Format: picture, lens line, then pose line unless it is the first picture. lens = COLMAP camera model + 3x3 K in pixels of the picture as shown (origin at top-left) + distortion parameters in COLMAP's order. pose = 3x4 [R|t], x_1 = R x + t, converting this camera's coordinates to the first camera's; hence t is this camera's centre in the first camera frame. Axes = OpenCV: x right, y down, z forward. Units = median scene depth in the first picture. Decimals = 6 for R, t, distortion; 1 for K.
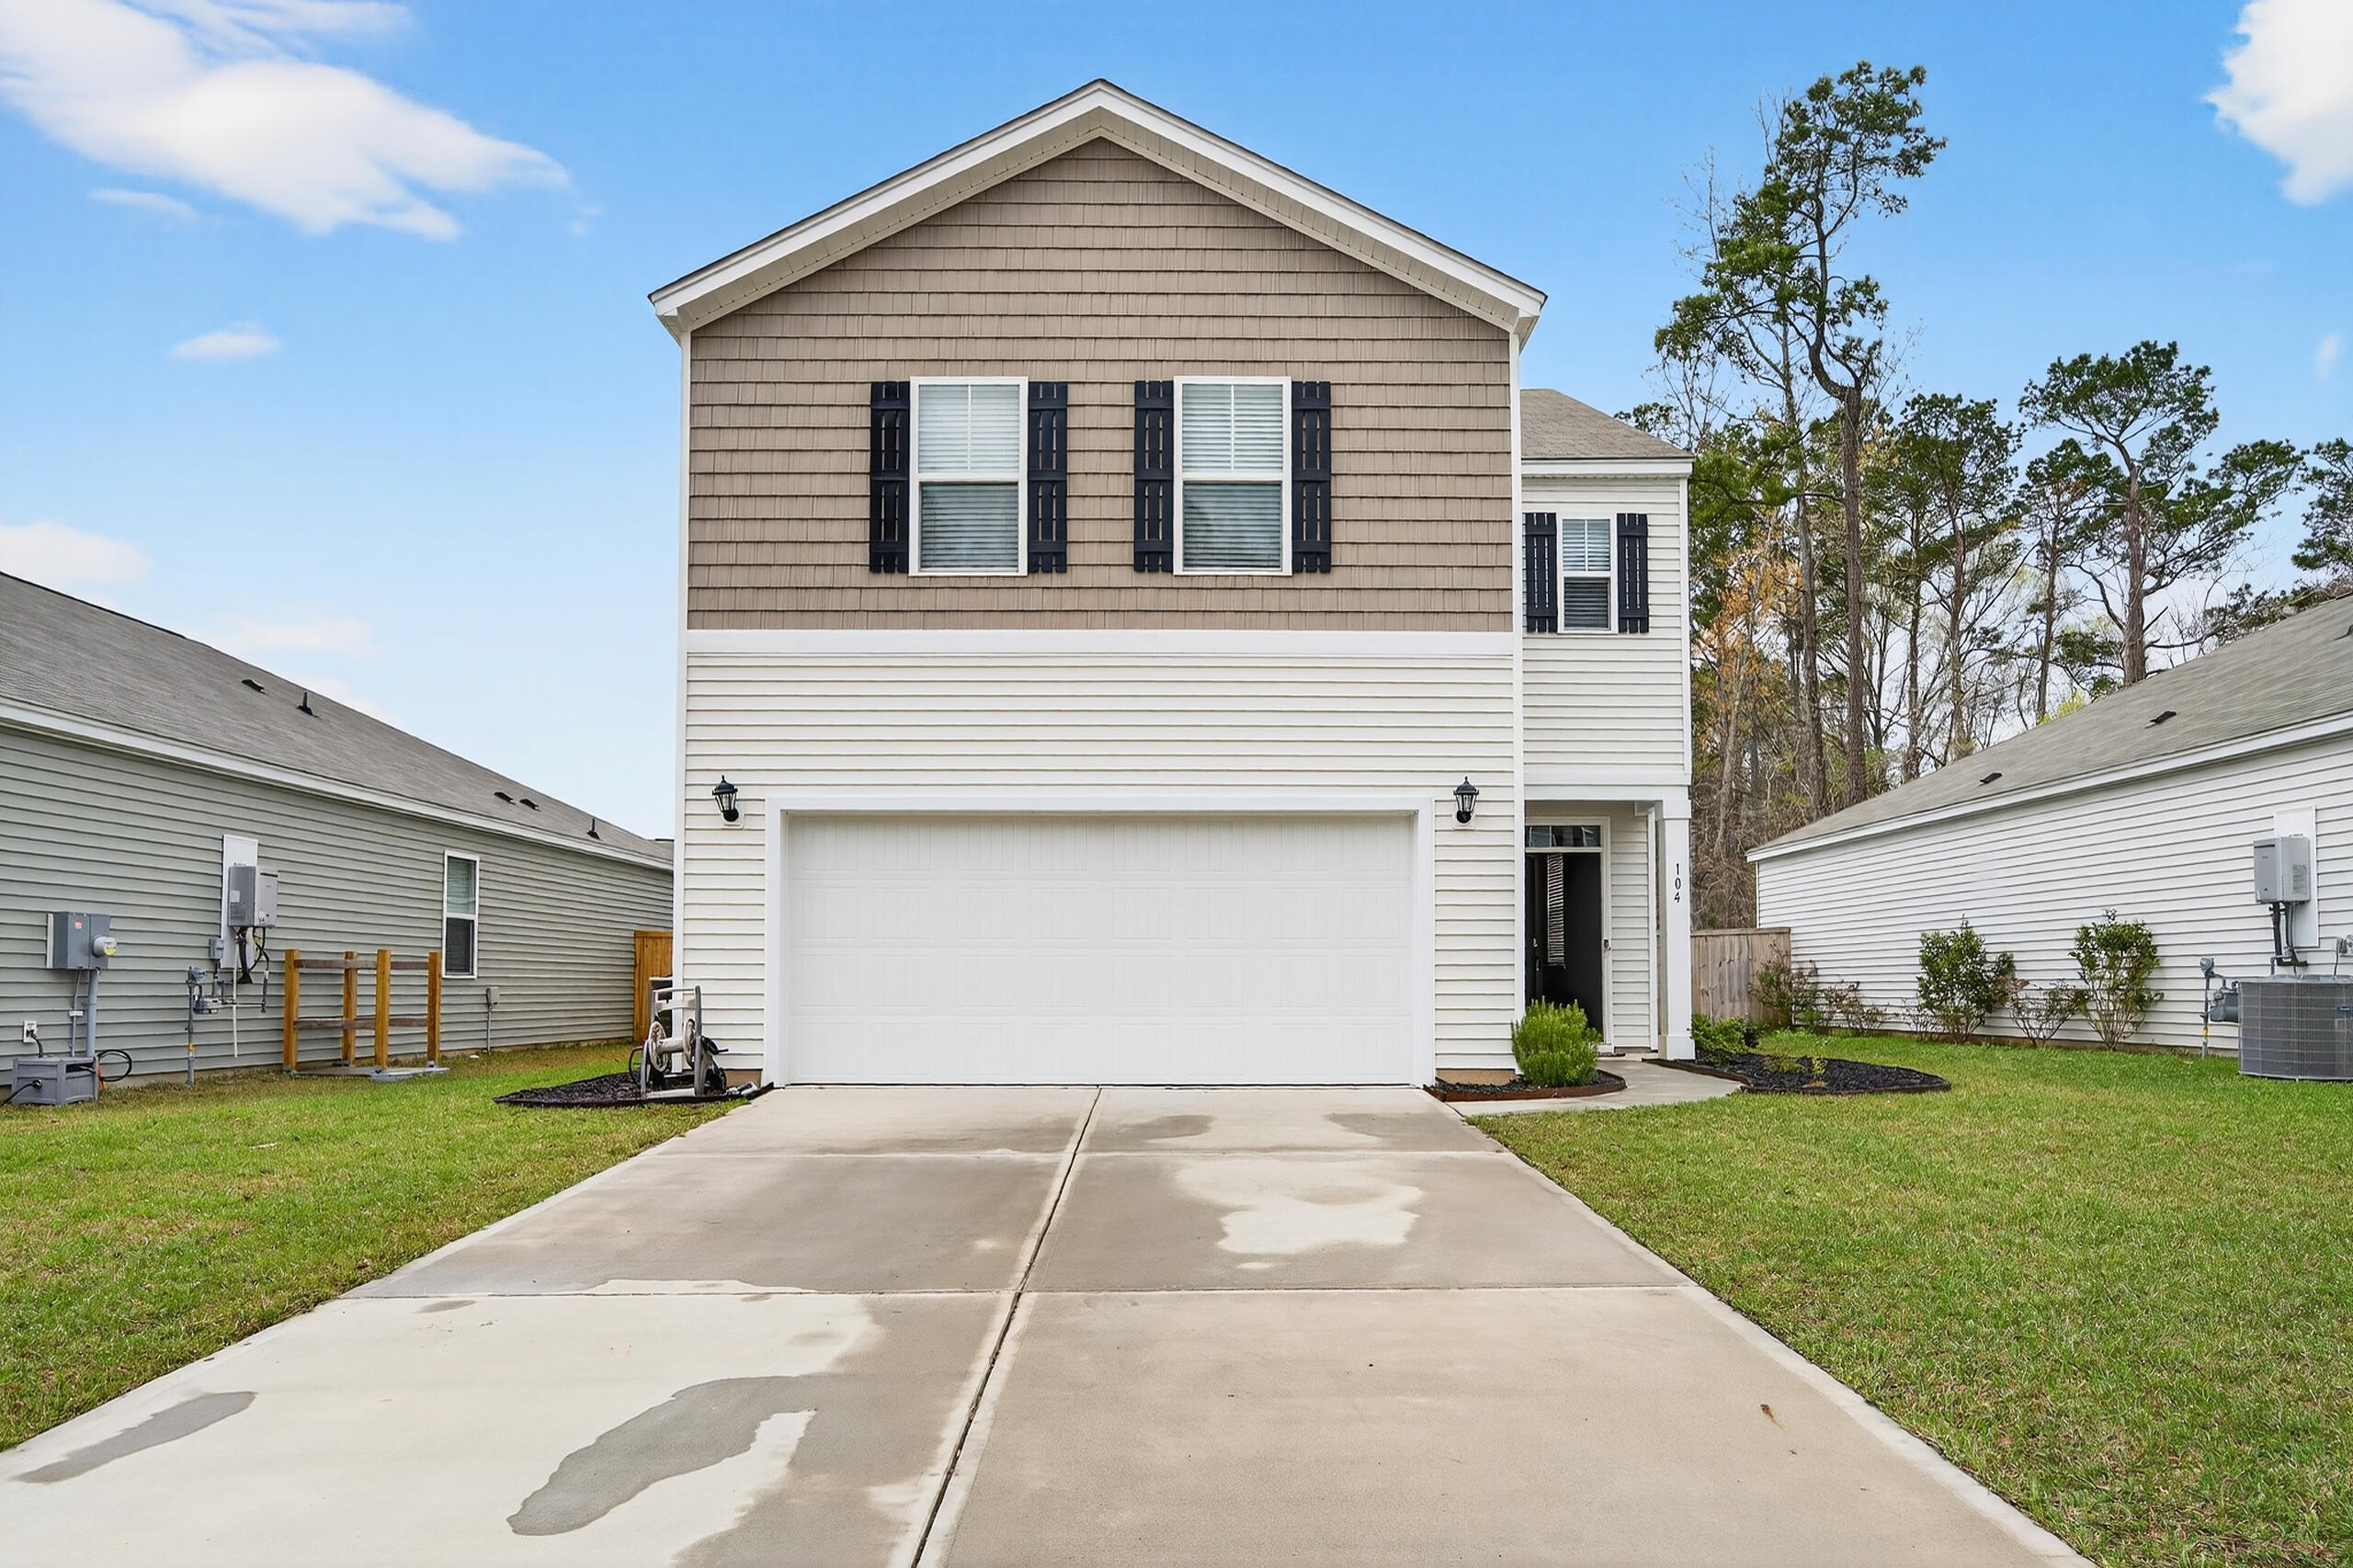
lens RADIAL K [[1604.5, 0, 1204.9], [0, 1604.5, 904.3], [0, 0, 1]] dist [-0.028587, 0.030085]
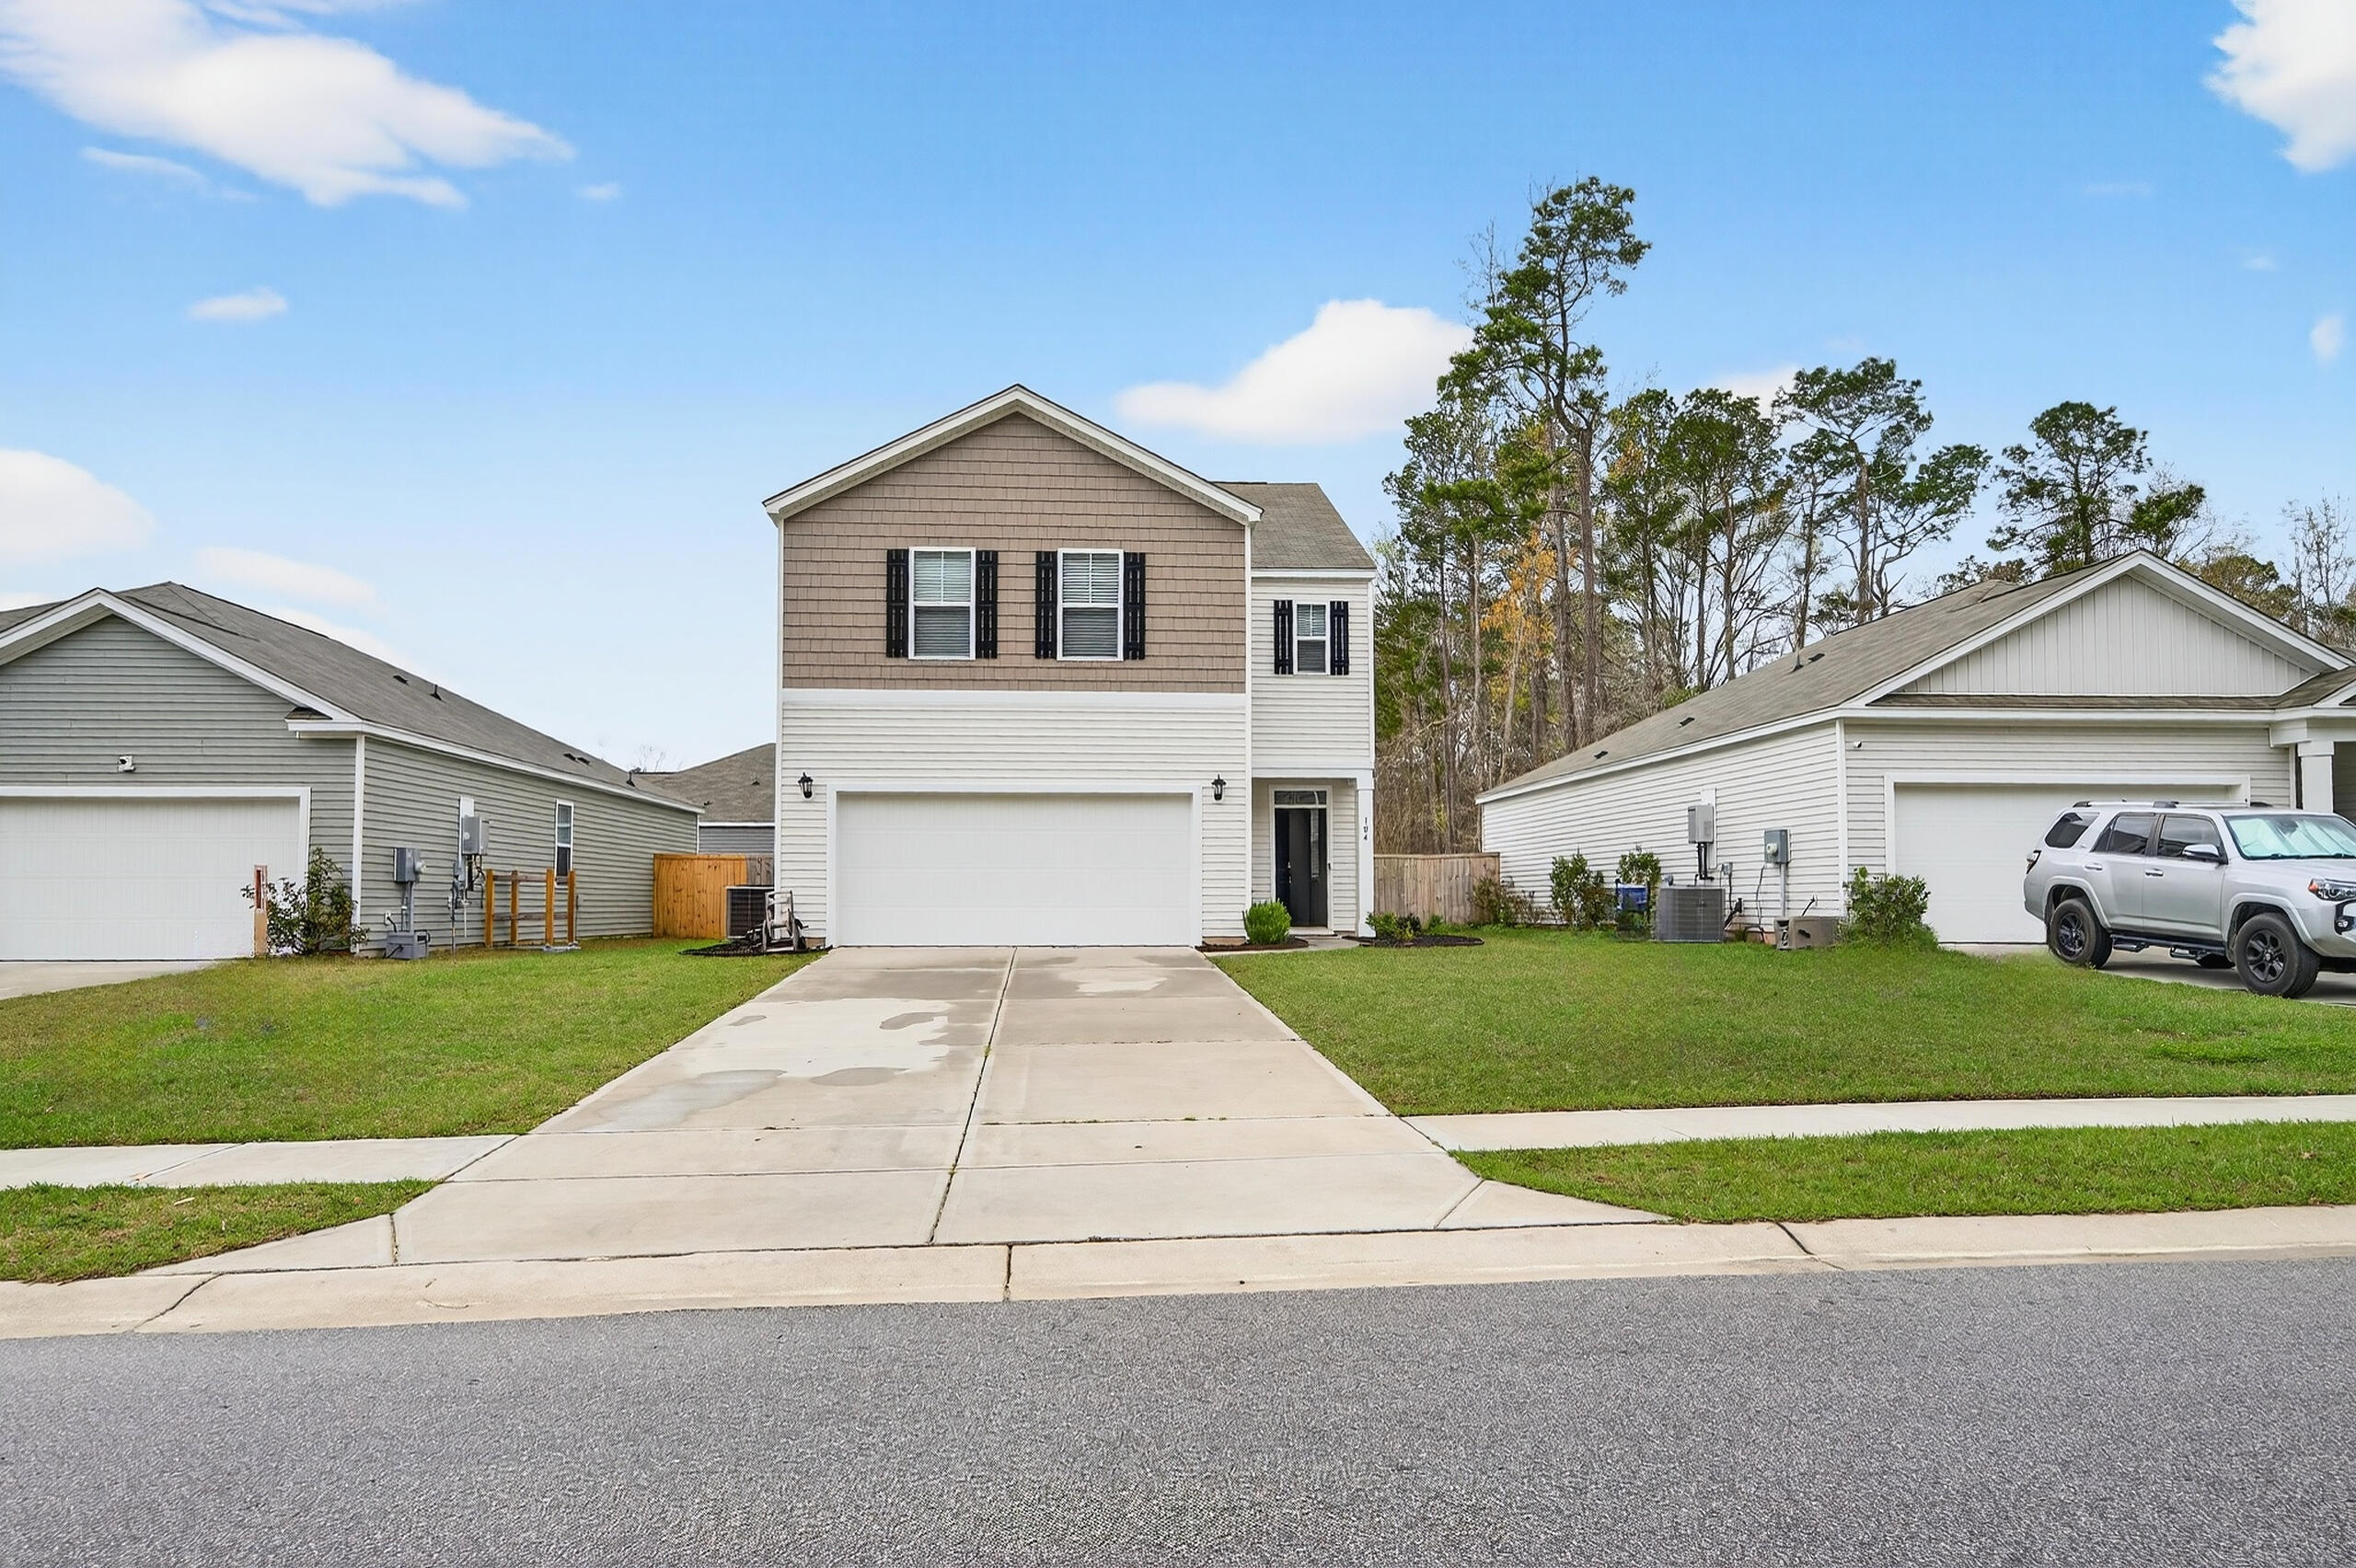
lens RADIAL K [[1606.4, 0, 1190.4], [0, 1606.4, 800.8], [0, 0, 1]] dist [-0.028587, 0.030085]
pose [[0.997678, 0.003435, 0.068025, 0.007185], [-0.002673, 0.999933, -0.011280, -0.028649], [-0.068059, 0.011072, 0.997620, -0.793439]]
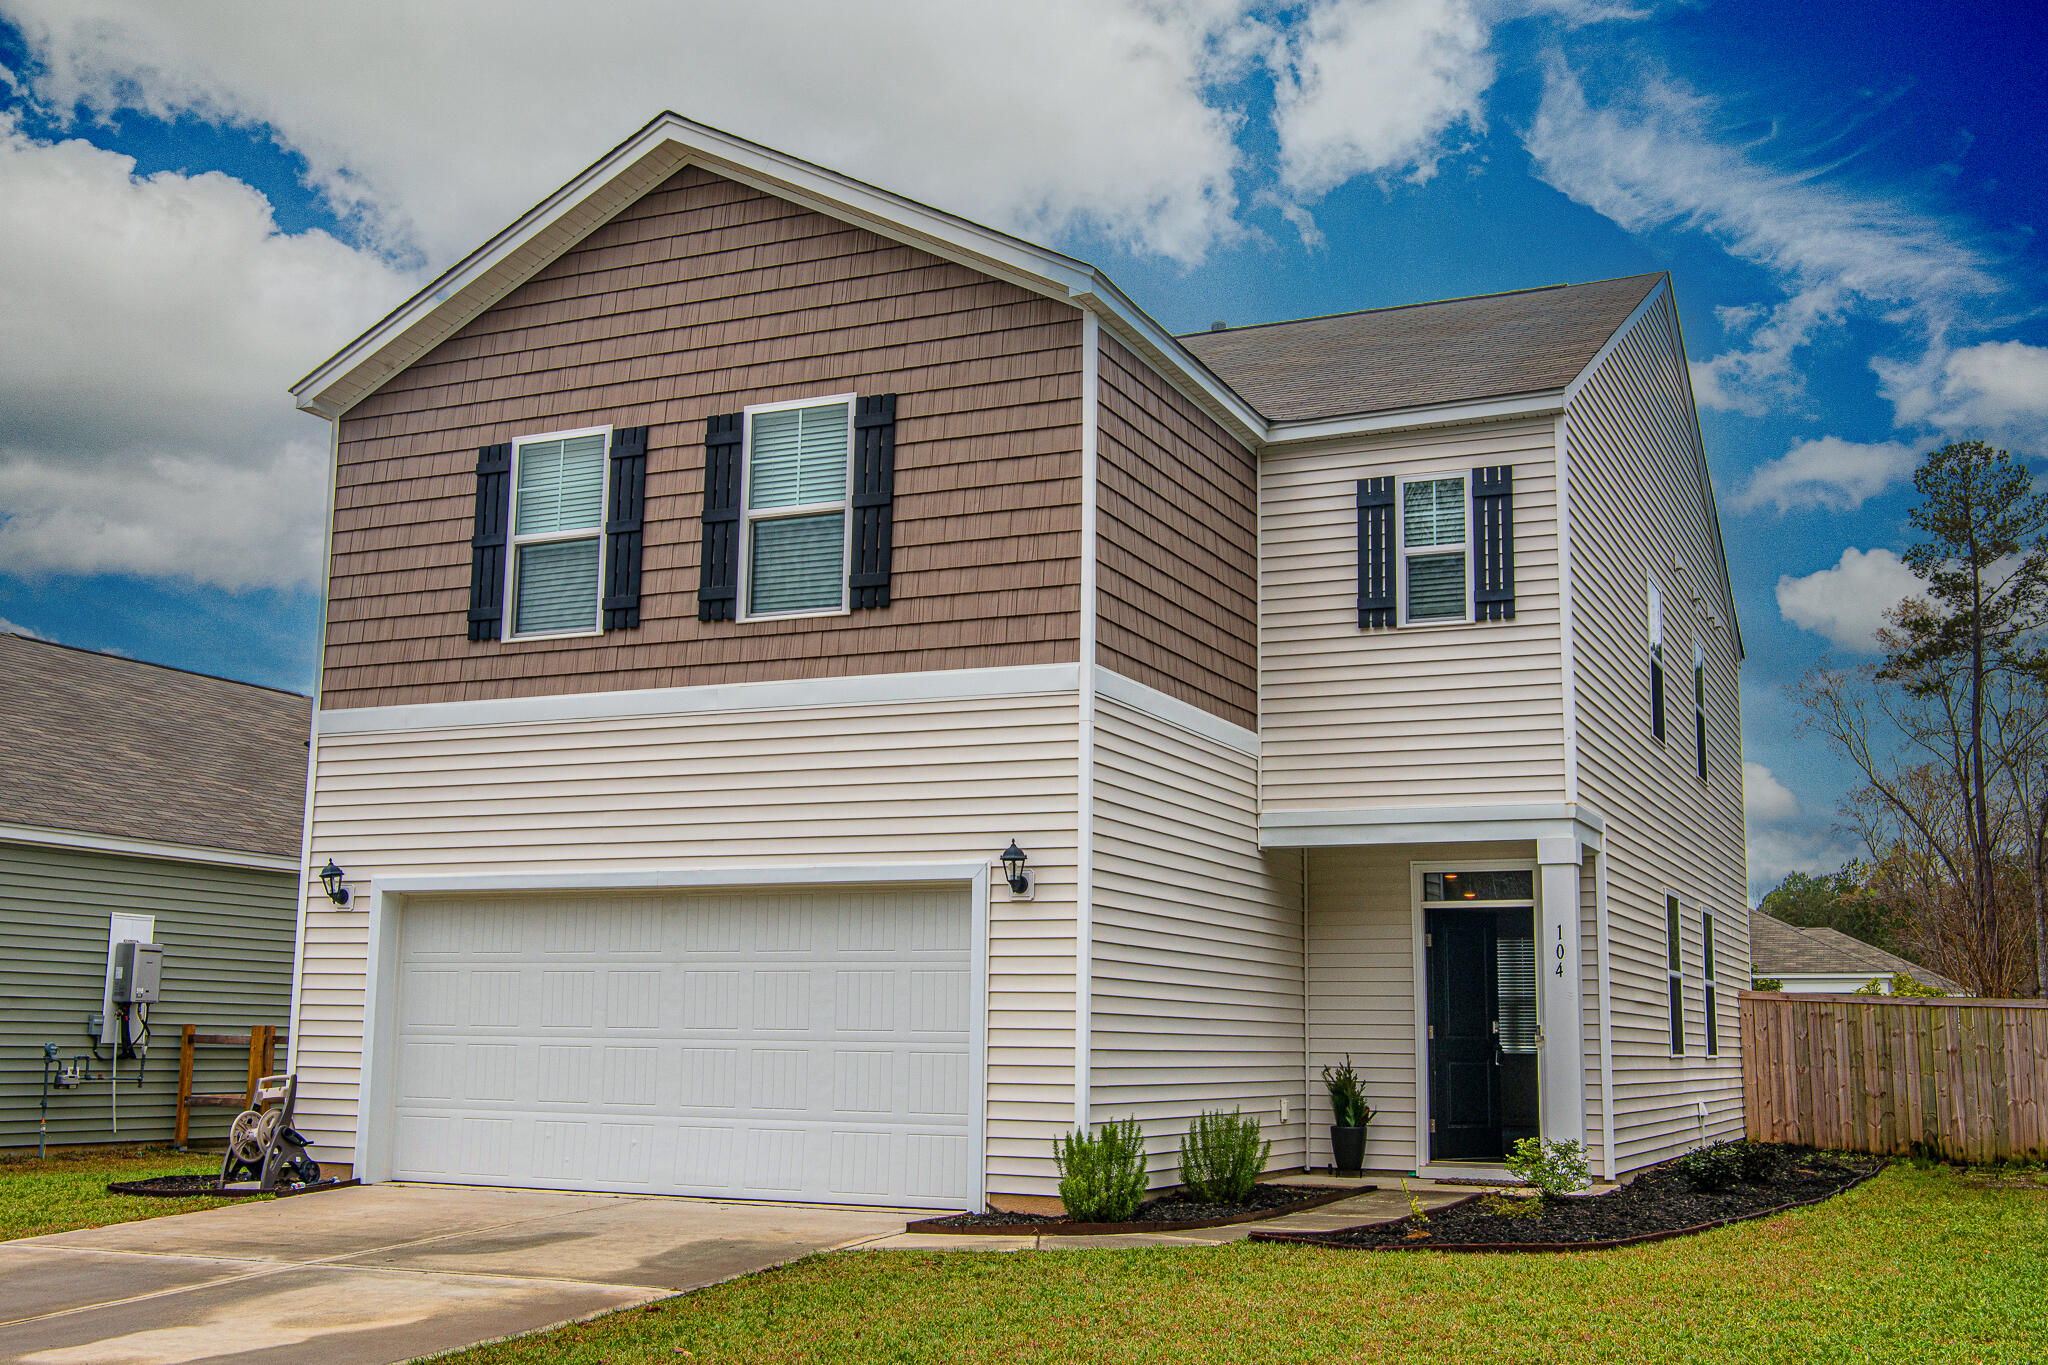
lens RADIAL K [[2164.6, 0, 1018.7], [0, 2164.6, 667.3], [0, 0, 1]] dist [-0.007814, 0.000000]
pose [[0.903141, -0.061306, -0.424945, 0.639945], [0.008165, 0.992026, -0.125765, -0.025116], [0.429267, 0.110113, 0.896440, -0.026855]]
